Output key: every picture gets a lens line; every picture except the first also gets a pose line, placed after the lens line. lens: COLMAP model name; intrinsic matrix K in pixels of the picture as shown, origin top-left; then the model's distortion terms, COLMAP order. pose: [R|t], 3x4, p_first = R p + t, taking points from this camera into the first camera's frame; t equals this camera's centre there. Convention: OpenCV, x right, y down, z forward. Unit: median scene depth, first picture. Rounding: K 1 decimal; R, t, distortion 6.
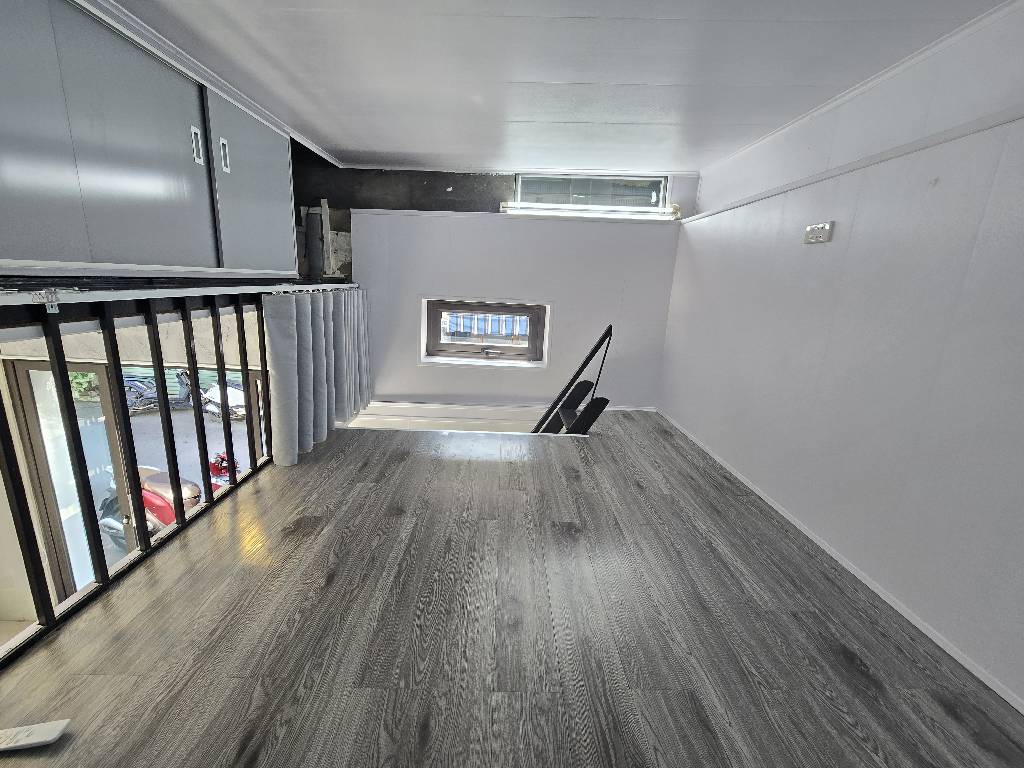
lens RADIAL K [[410.0, 0, 511.0], [0, 410.0, 361.9], [0, 0, 1]] dist [0.000898, 0.000311]
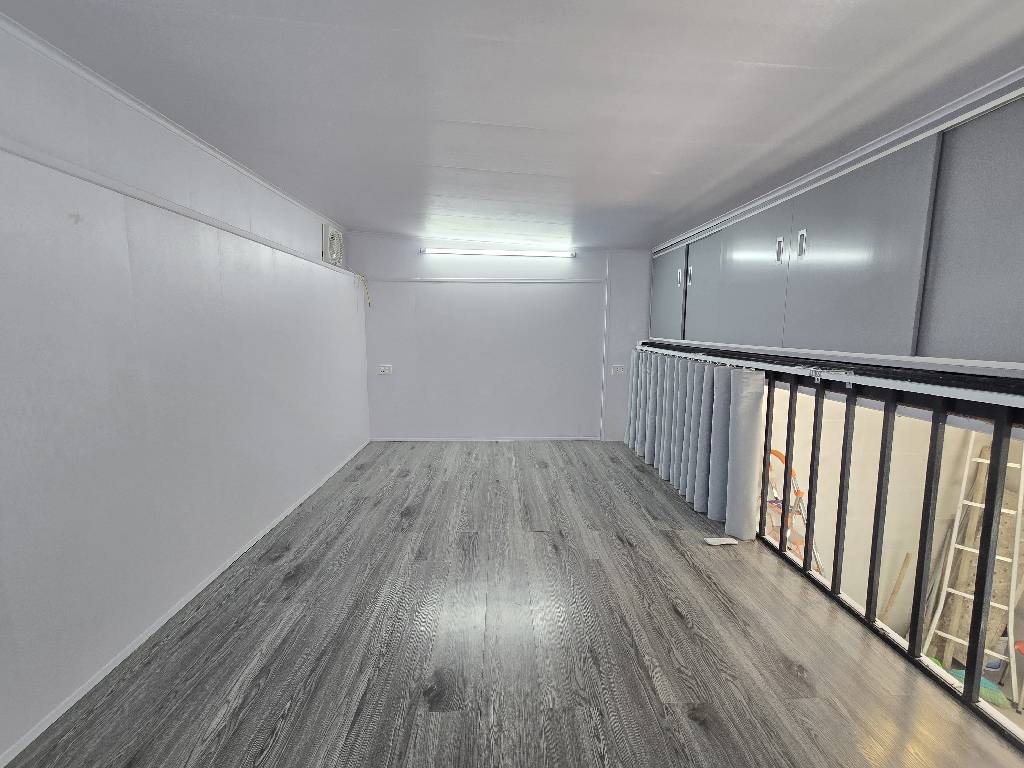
lens RADIAL K [[420.1, 0, 513.0], [0, 420.1, 377.7], [0, 0, 1]] dist [0.000592, 0.000662]
pose [[-0.998204, -0.053891, -0.026167, 0.079875], [-0.059354, 0.948910, 0.309914, -0.420821], [0.008129, 0.310911, -0.950404, 1.892673]]
